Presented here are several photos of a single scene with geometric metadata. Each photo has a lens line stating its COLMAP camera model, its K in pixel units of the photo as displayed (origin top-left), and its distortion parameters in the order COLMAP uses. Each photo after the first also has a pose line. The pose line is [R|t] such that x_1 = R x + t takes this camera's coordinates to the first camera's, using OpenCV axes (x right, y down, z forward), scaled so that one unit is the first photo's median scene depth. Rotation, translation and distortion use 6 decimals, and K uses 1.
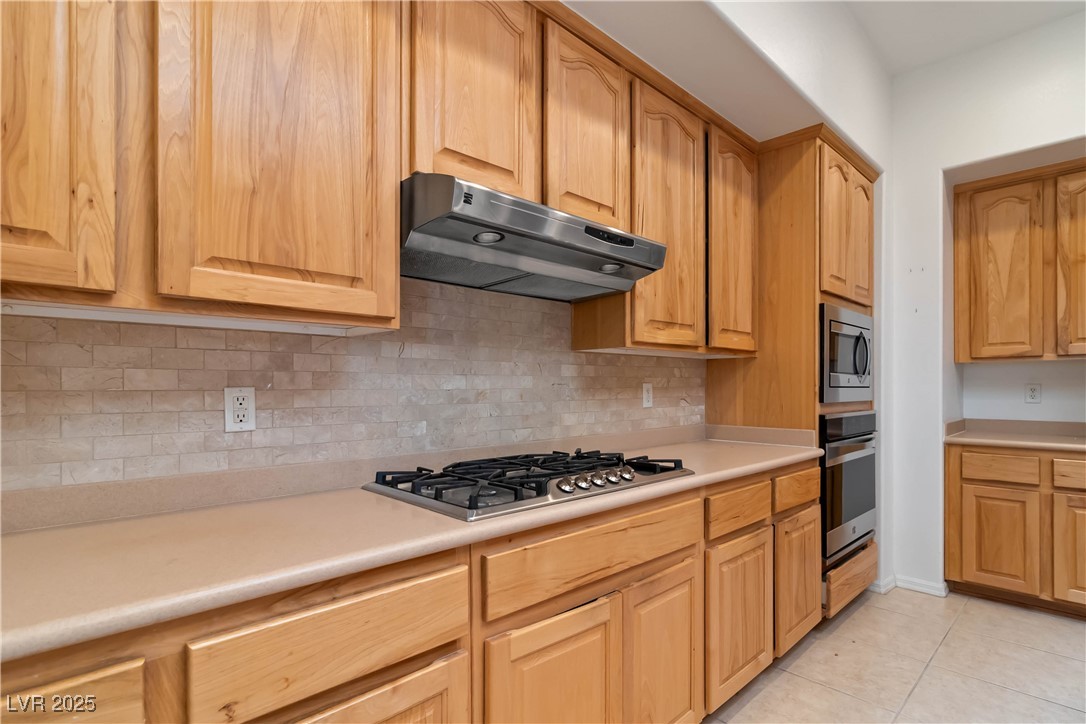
lens RADIAL K [[529.9, 0, 562.1], [0, 529.9, 384.5], [0, 0, 1]] dist [-0.000956, 0.001752]
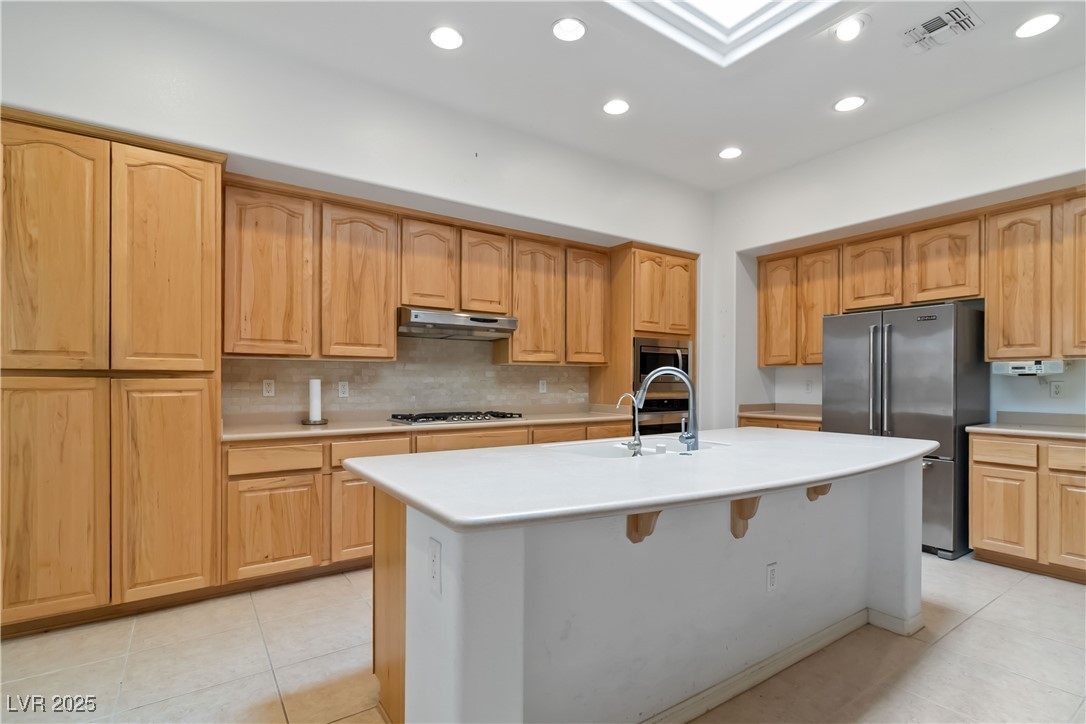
lens RADIAL K [[529.9, 0, 563.9], [0, 529.9, 379.6], [0, 0, 1]] dist [-0.000956, 0.001752]
pose [[0.988262, 0.001207, -0.152767, 0.630311], [-0.001593, 0.999996, -0.002401, 0.000105], [0.152763, 0.002616, 0.988259, -1.031699]]
